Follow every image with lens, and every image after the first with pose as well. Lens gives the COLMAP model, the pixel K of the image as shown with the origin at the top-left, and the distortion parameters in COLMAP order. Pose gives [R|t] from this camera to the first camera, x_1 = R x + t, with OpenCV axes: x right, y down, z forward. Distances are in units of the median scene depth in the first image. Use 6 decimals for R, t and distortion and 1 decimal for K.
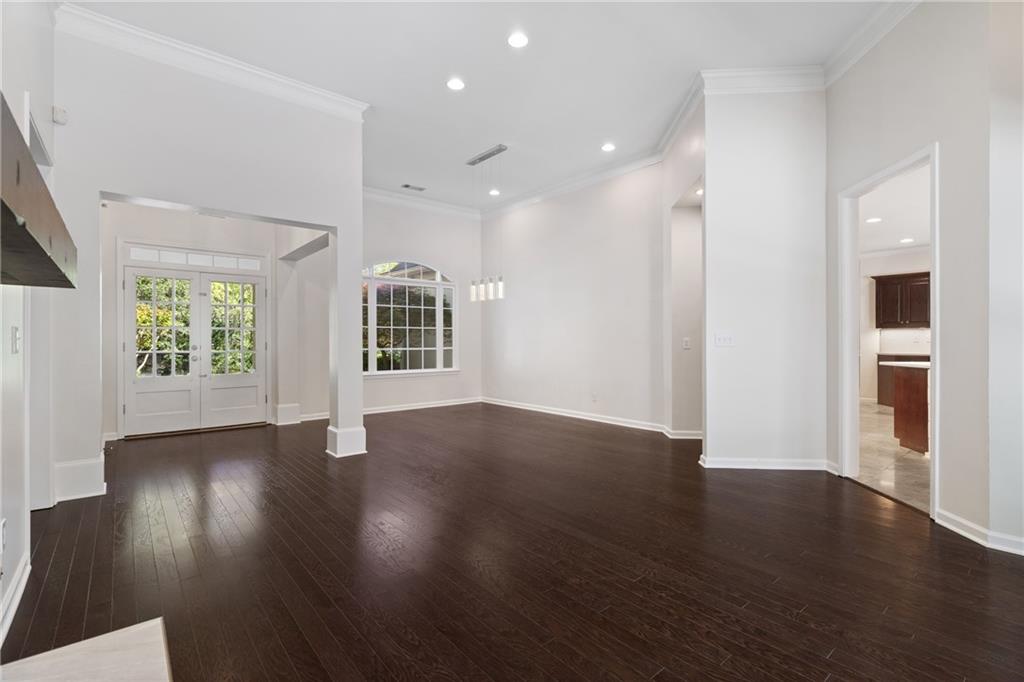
lens RADIAL K [[469.7, 0, 513.2], [0, 469.7, 340.4], [0, 0, 1]] dist [-0.009846, 0.003305]
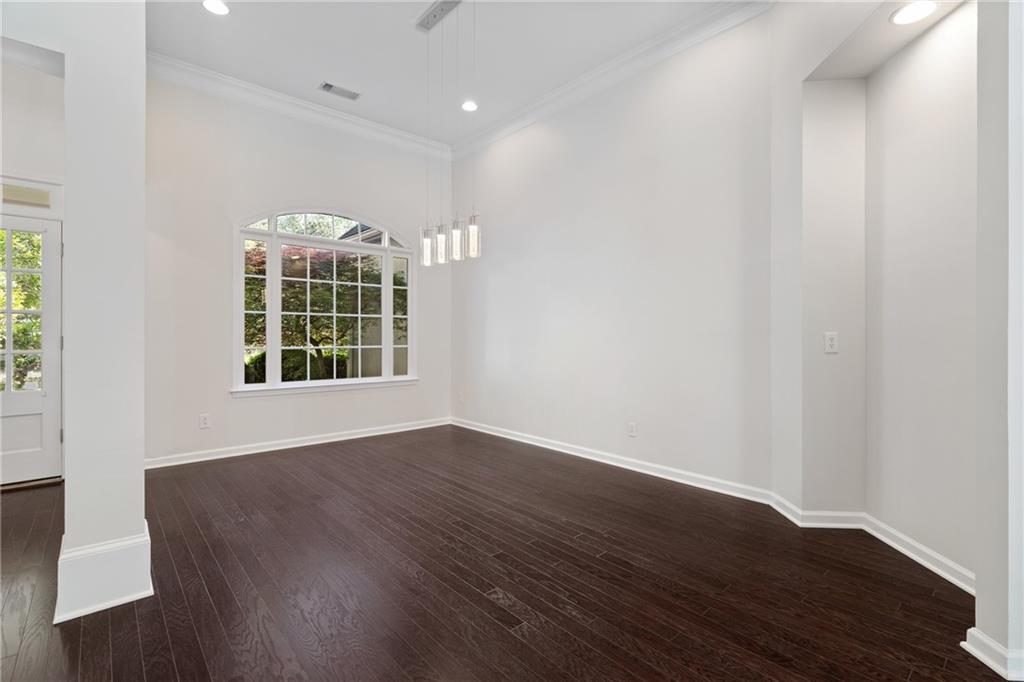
lens RADIAL K [[469.7, 0, 512.4], [0, 469.7, 340.0], [0, 0, 1]] dist [-0.009846, 0.003305]
pose [[0.999578, 0.006214, 0.028388, 0.002631], [-0.006414, 0.999955, 0.006961, 0.001742], [-0.028344, -0.007140, 0.999573, 0.338492]]
